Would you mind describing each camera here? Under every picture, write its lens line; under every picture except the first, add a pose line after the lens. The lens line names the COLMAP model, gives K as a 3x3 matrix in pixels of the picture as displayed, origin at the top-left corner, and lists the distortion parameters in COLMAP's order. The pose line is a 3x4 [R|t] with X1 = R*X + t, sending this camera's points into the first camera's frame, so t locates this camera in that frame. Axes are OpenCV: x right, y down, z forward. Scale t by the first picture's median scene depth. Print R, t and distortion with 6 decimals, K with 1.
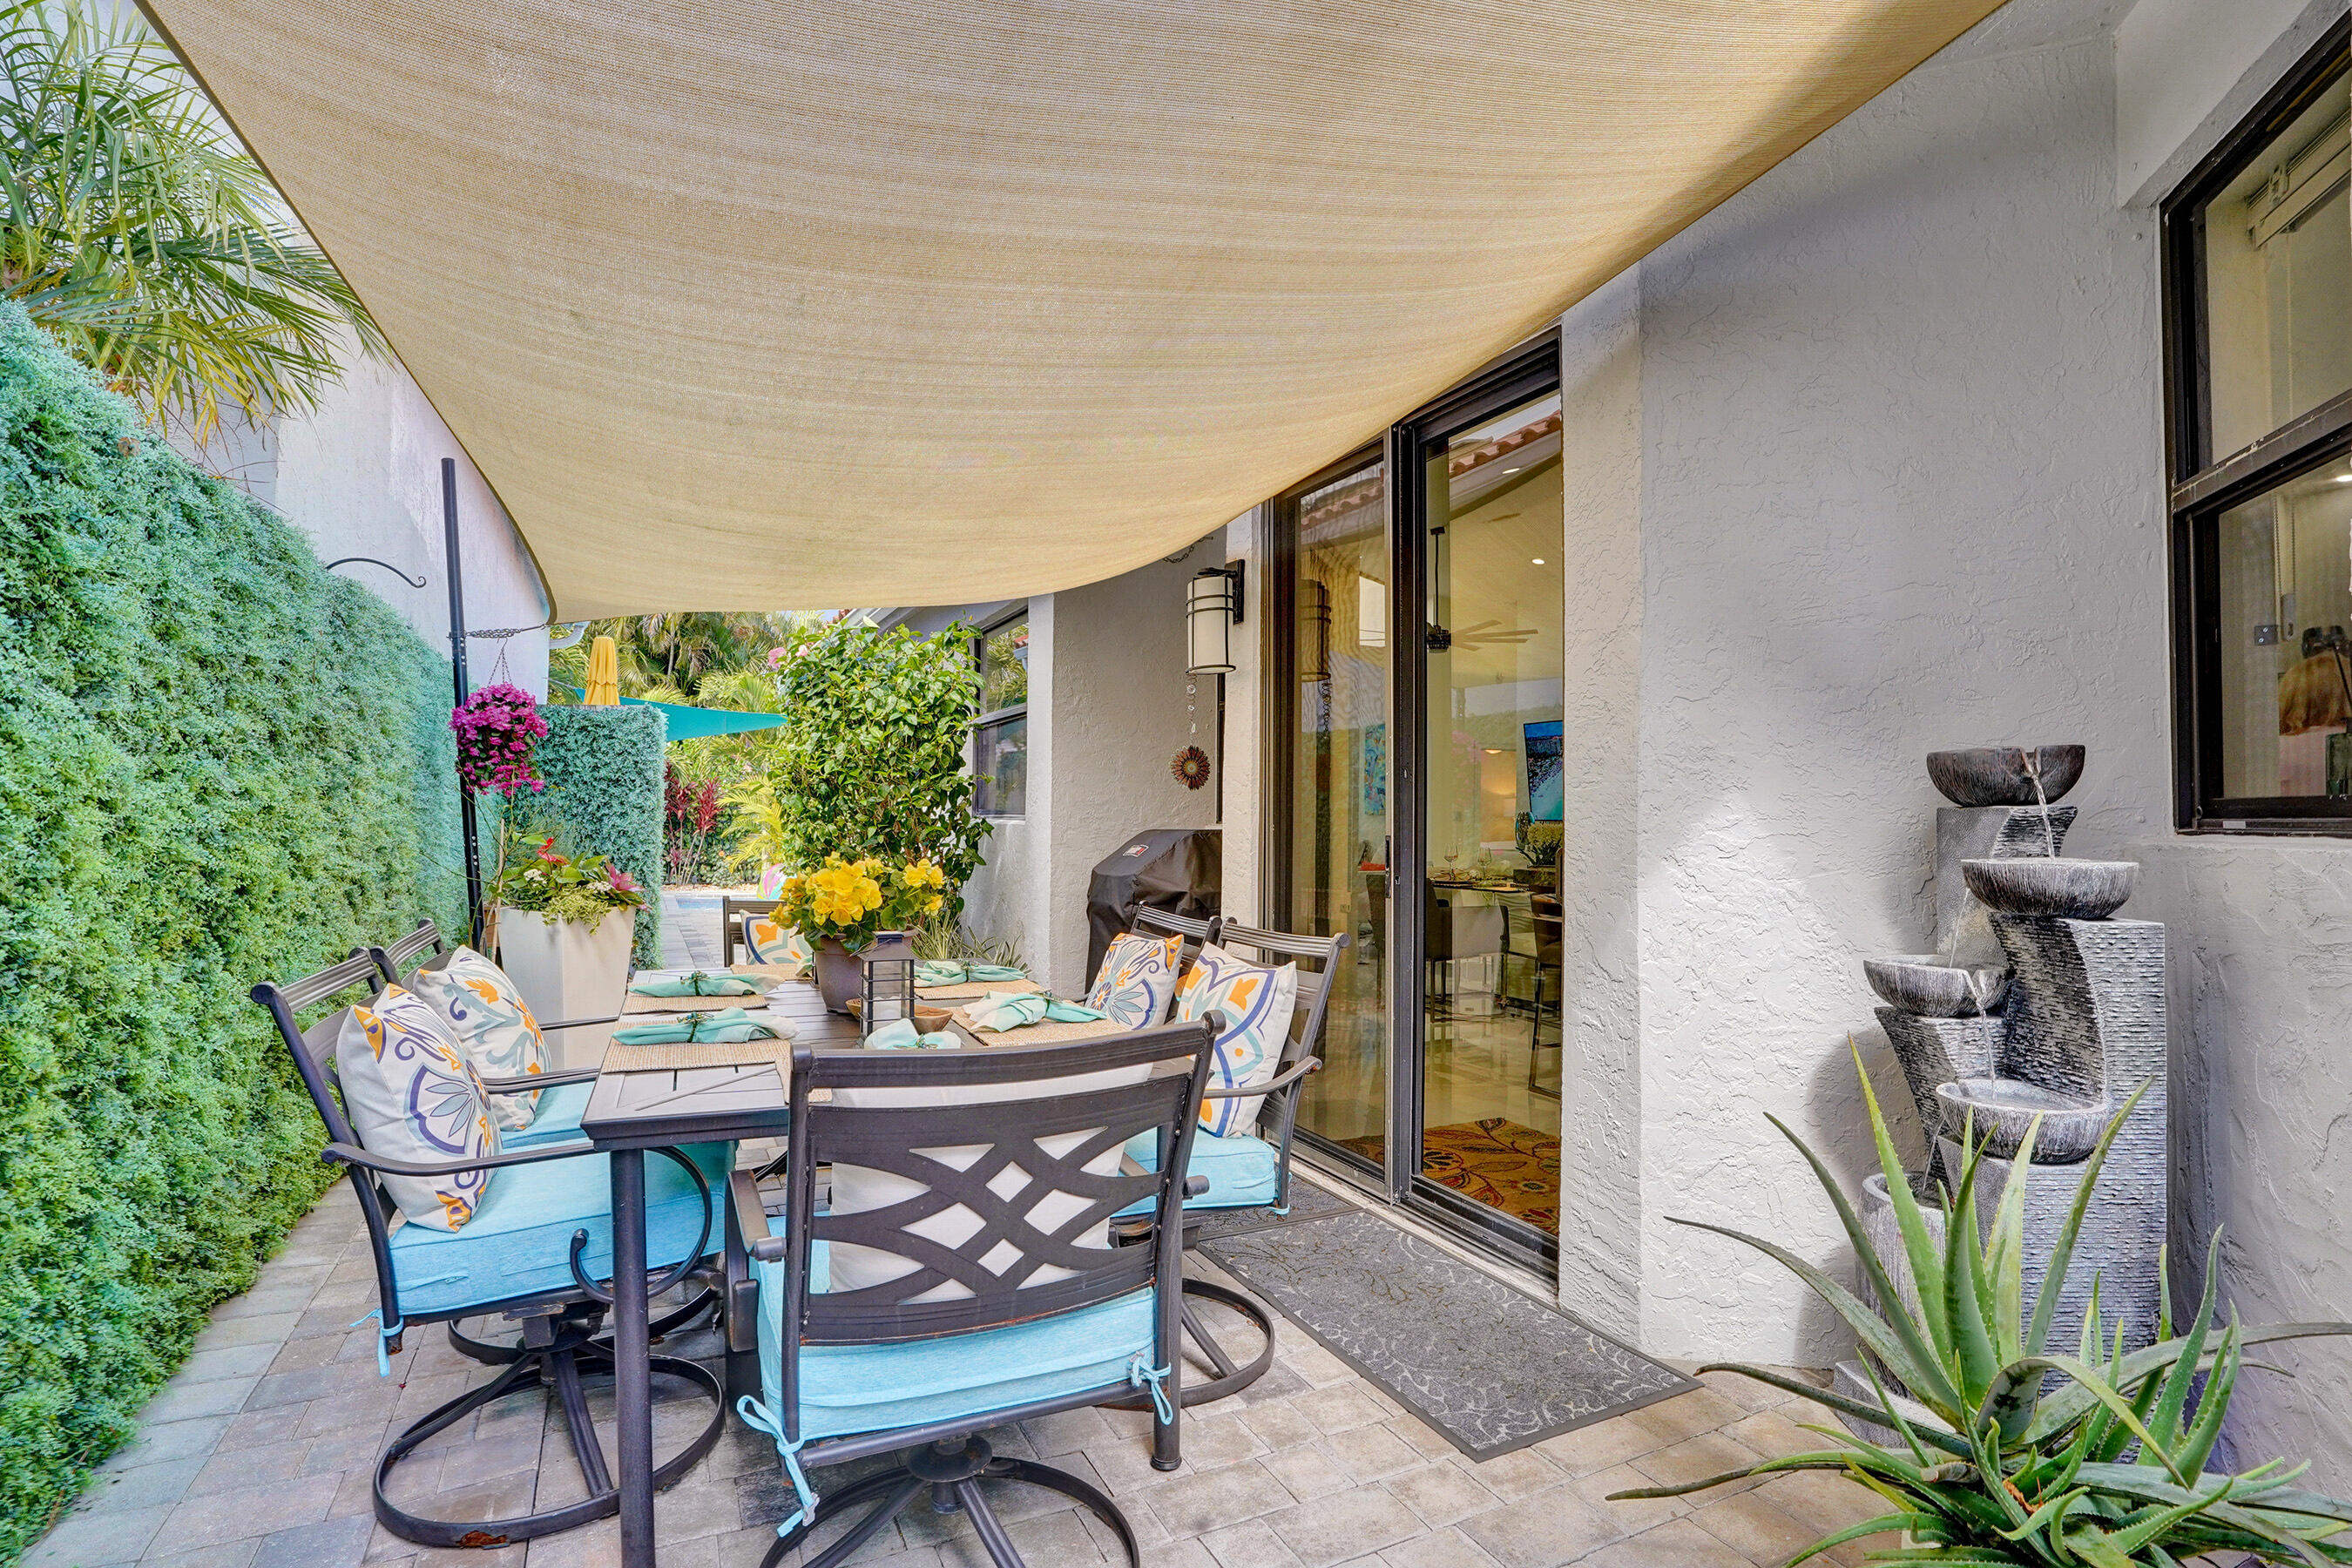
lens RADIAL K [[1165.2, 0, 1177.3], [0, 1165.2, 796.0], [0, 0, 1]] dist [-0.024864, -0.000170]
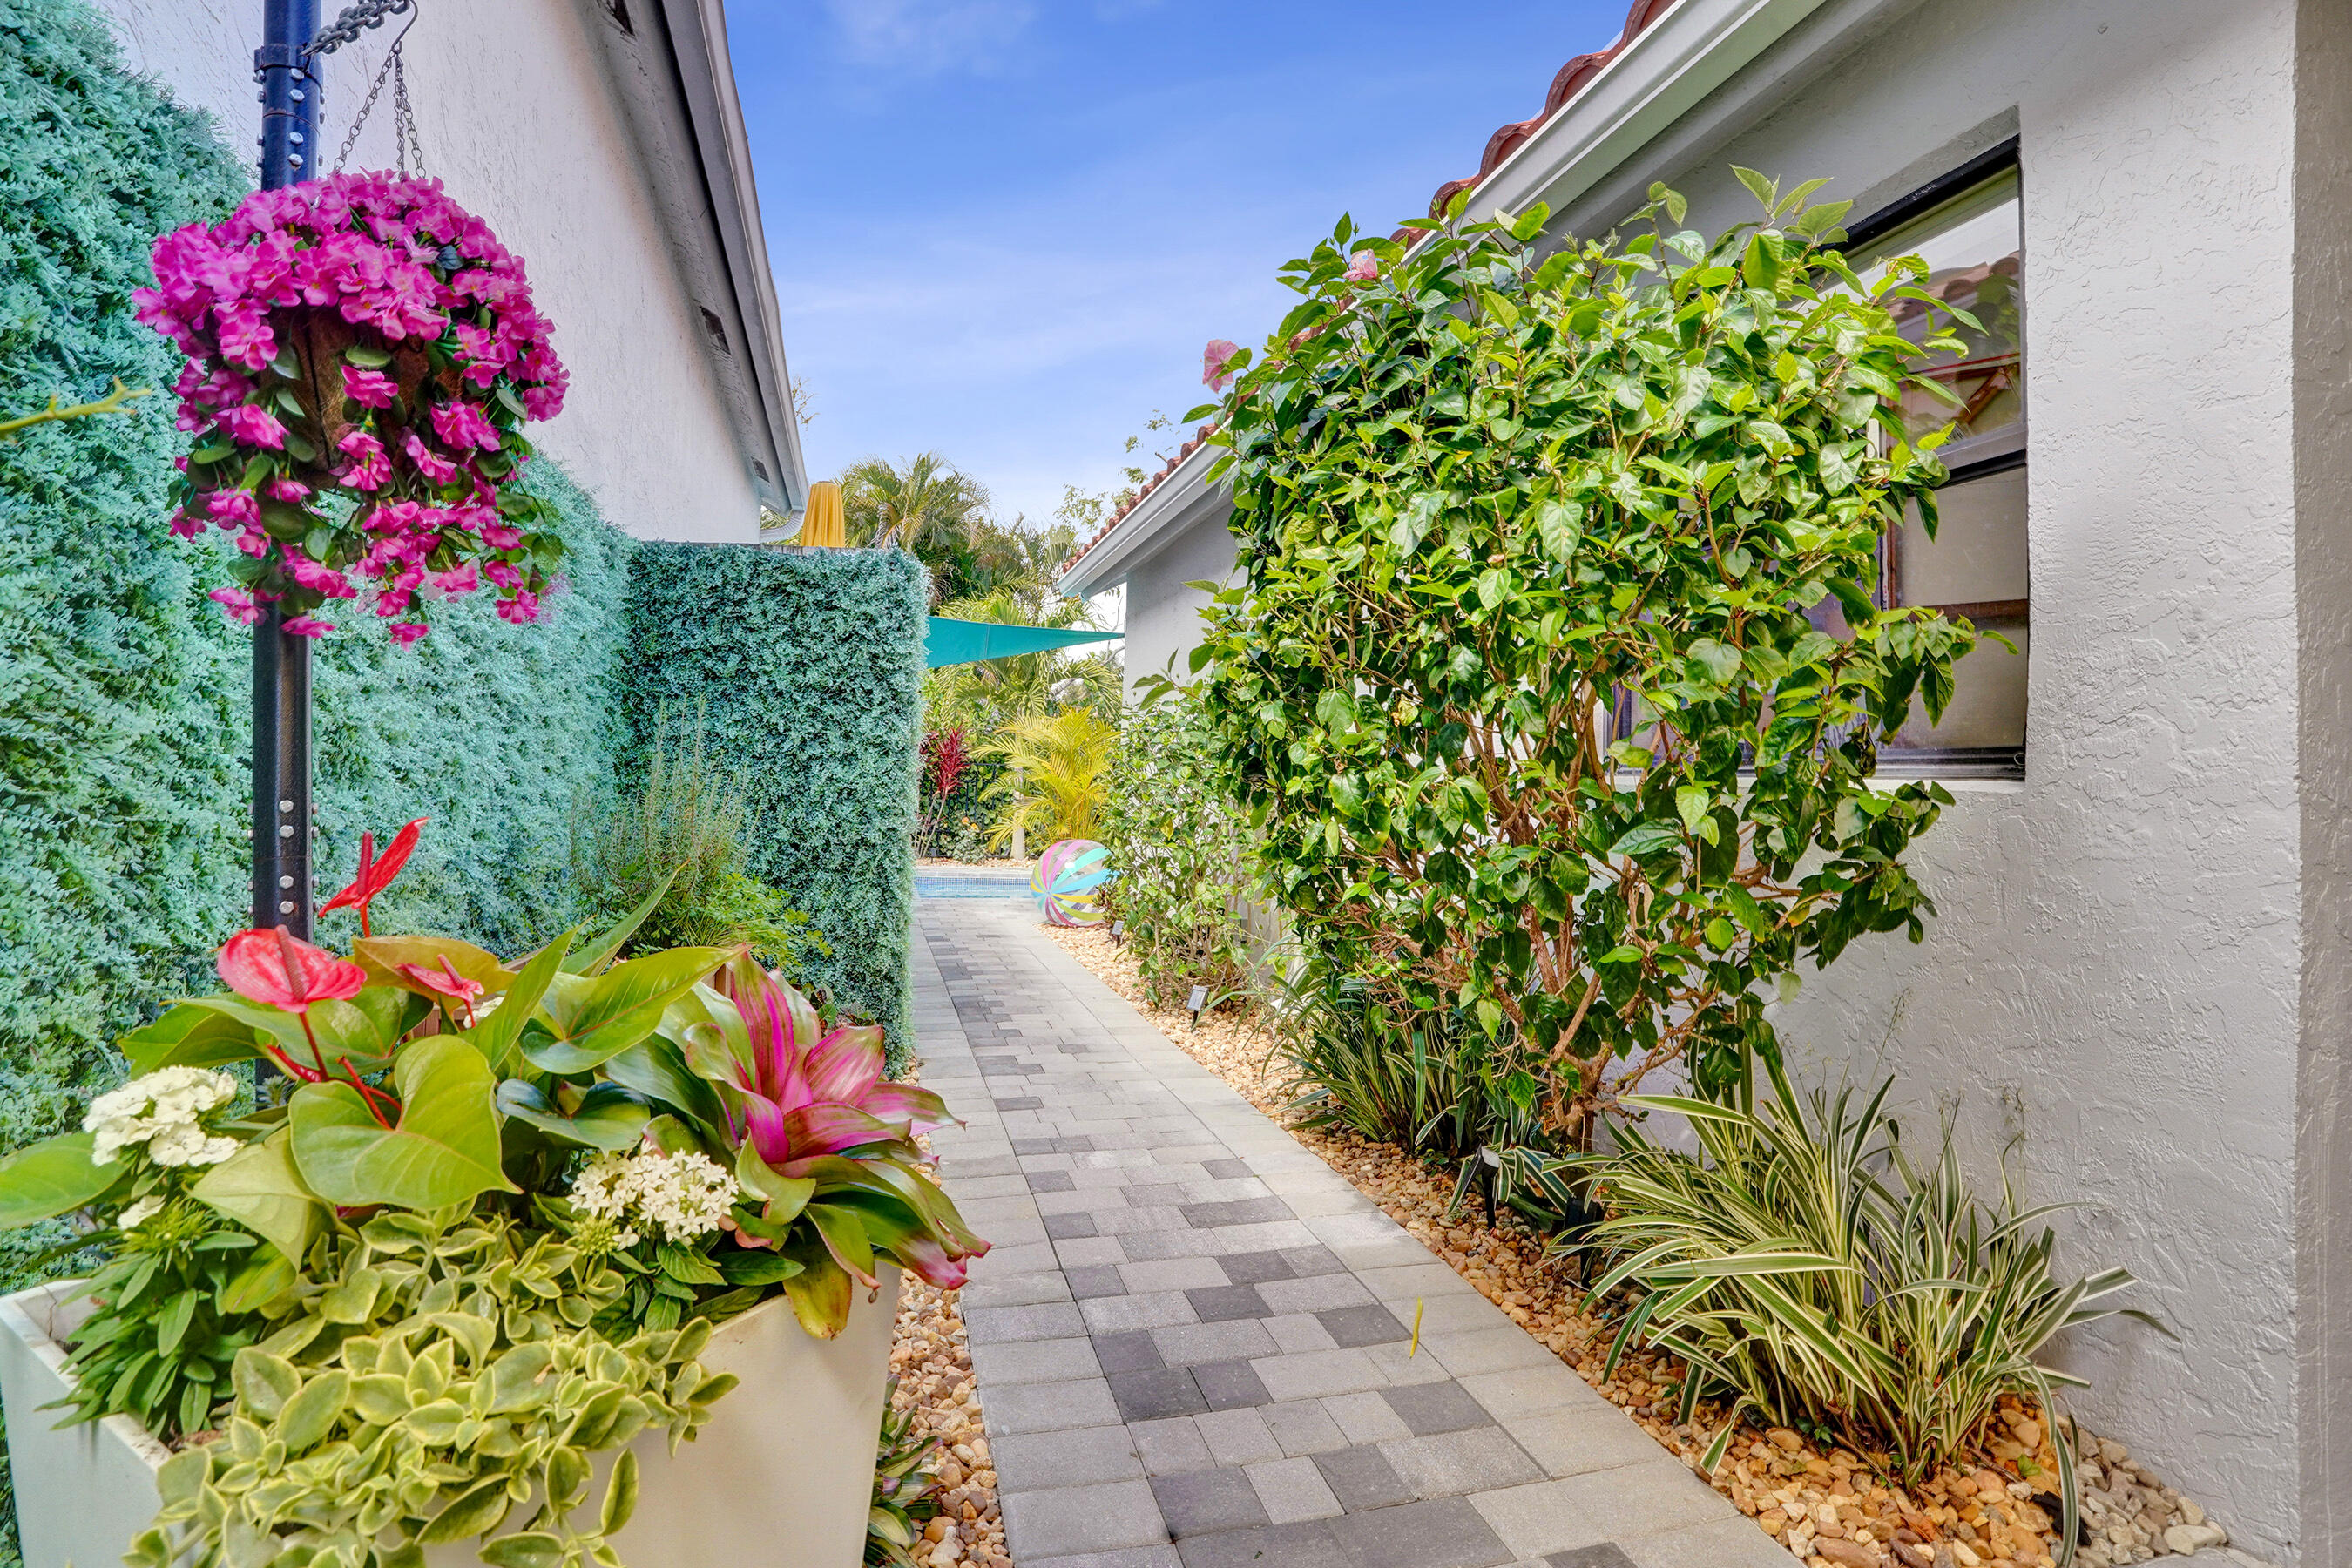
lens RADIAL K [[1165.2, 0, 1177.3], [0, 1165.2, 796.0], [0, 0, 1]] dist [-0.024864, -0.000170]
pose [[0.985956, 0.024716, -0.165164, -0.251665], [-0.021299, 0.999522, 0.022430, 0.018314], [0.165639, -0.018597, 0.986011, 0.521062]]
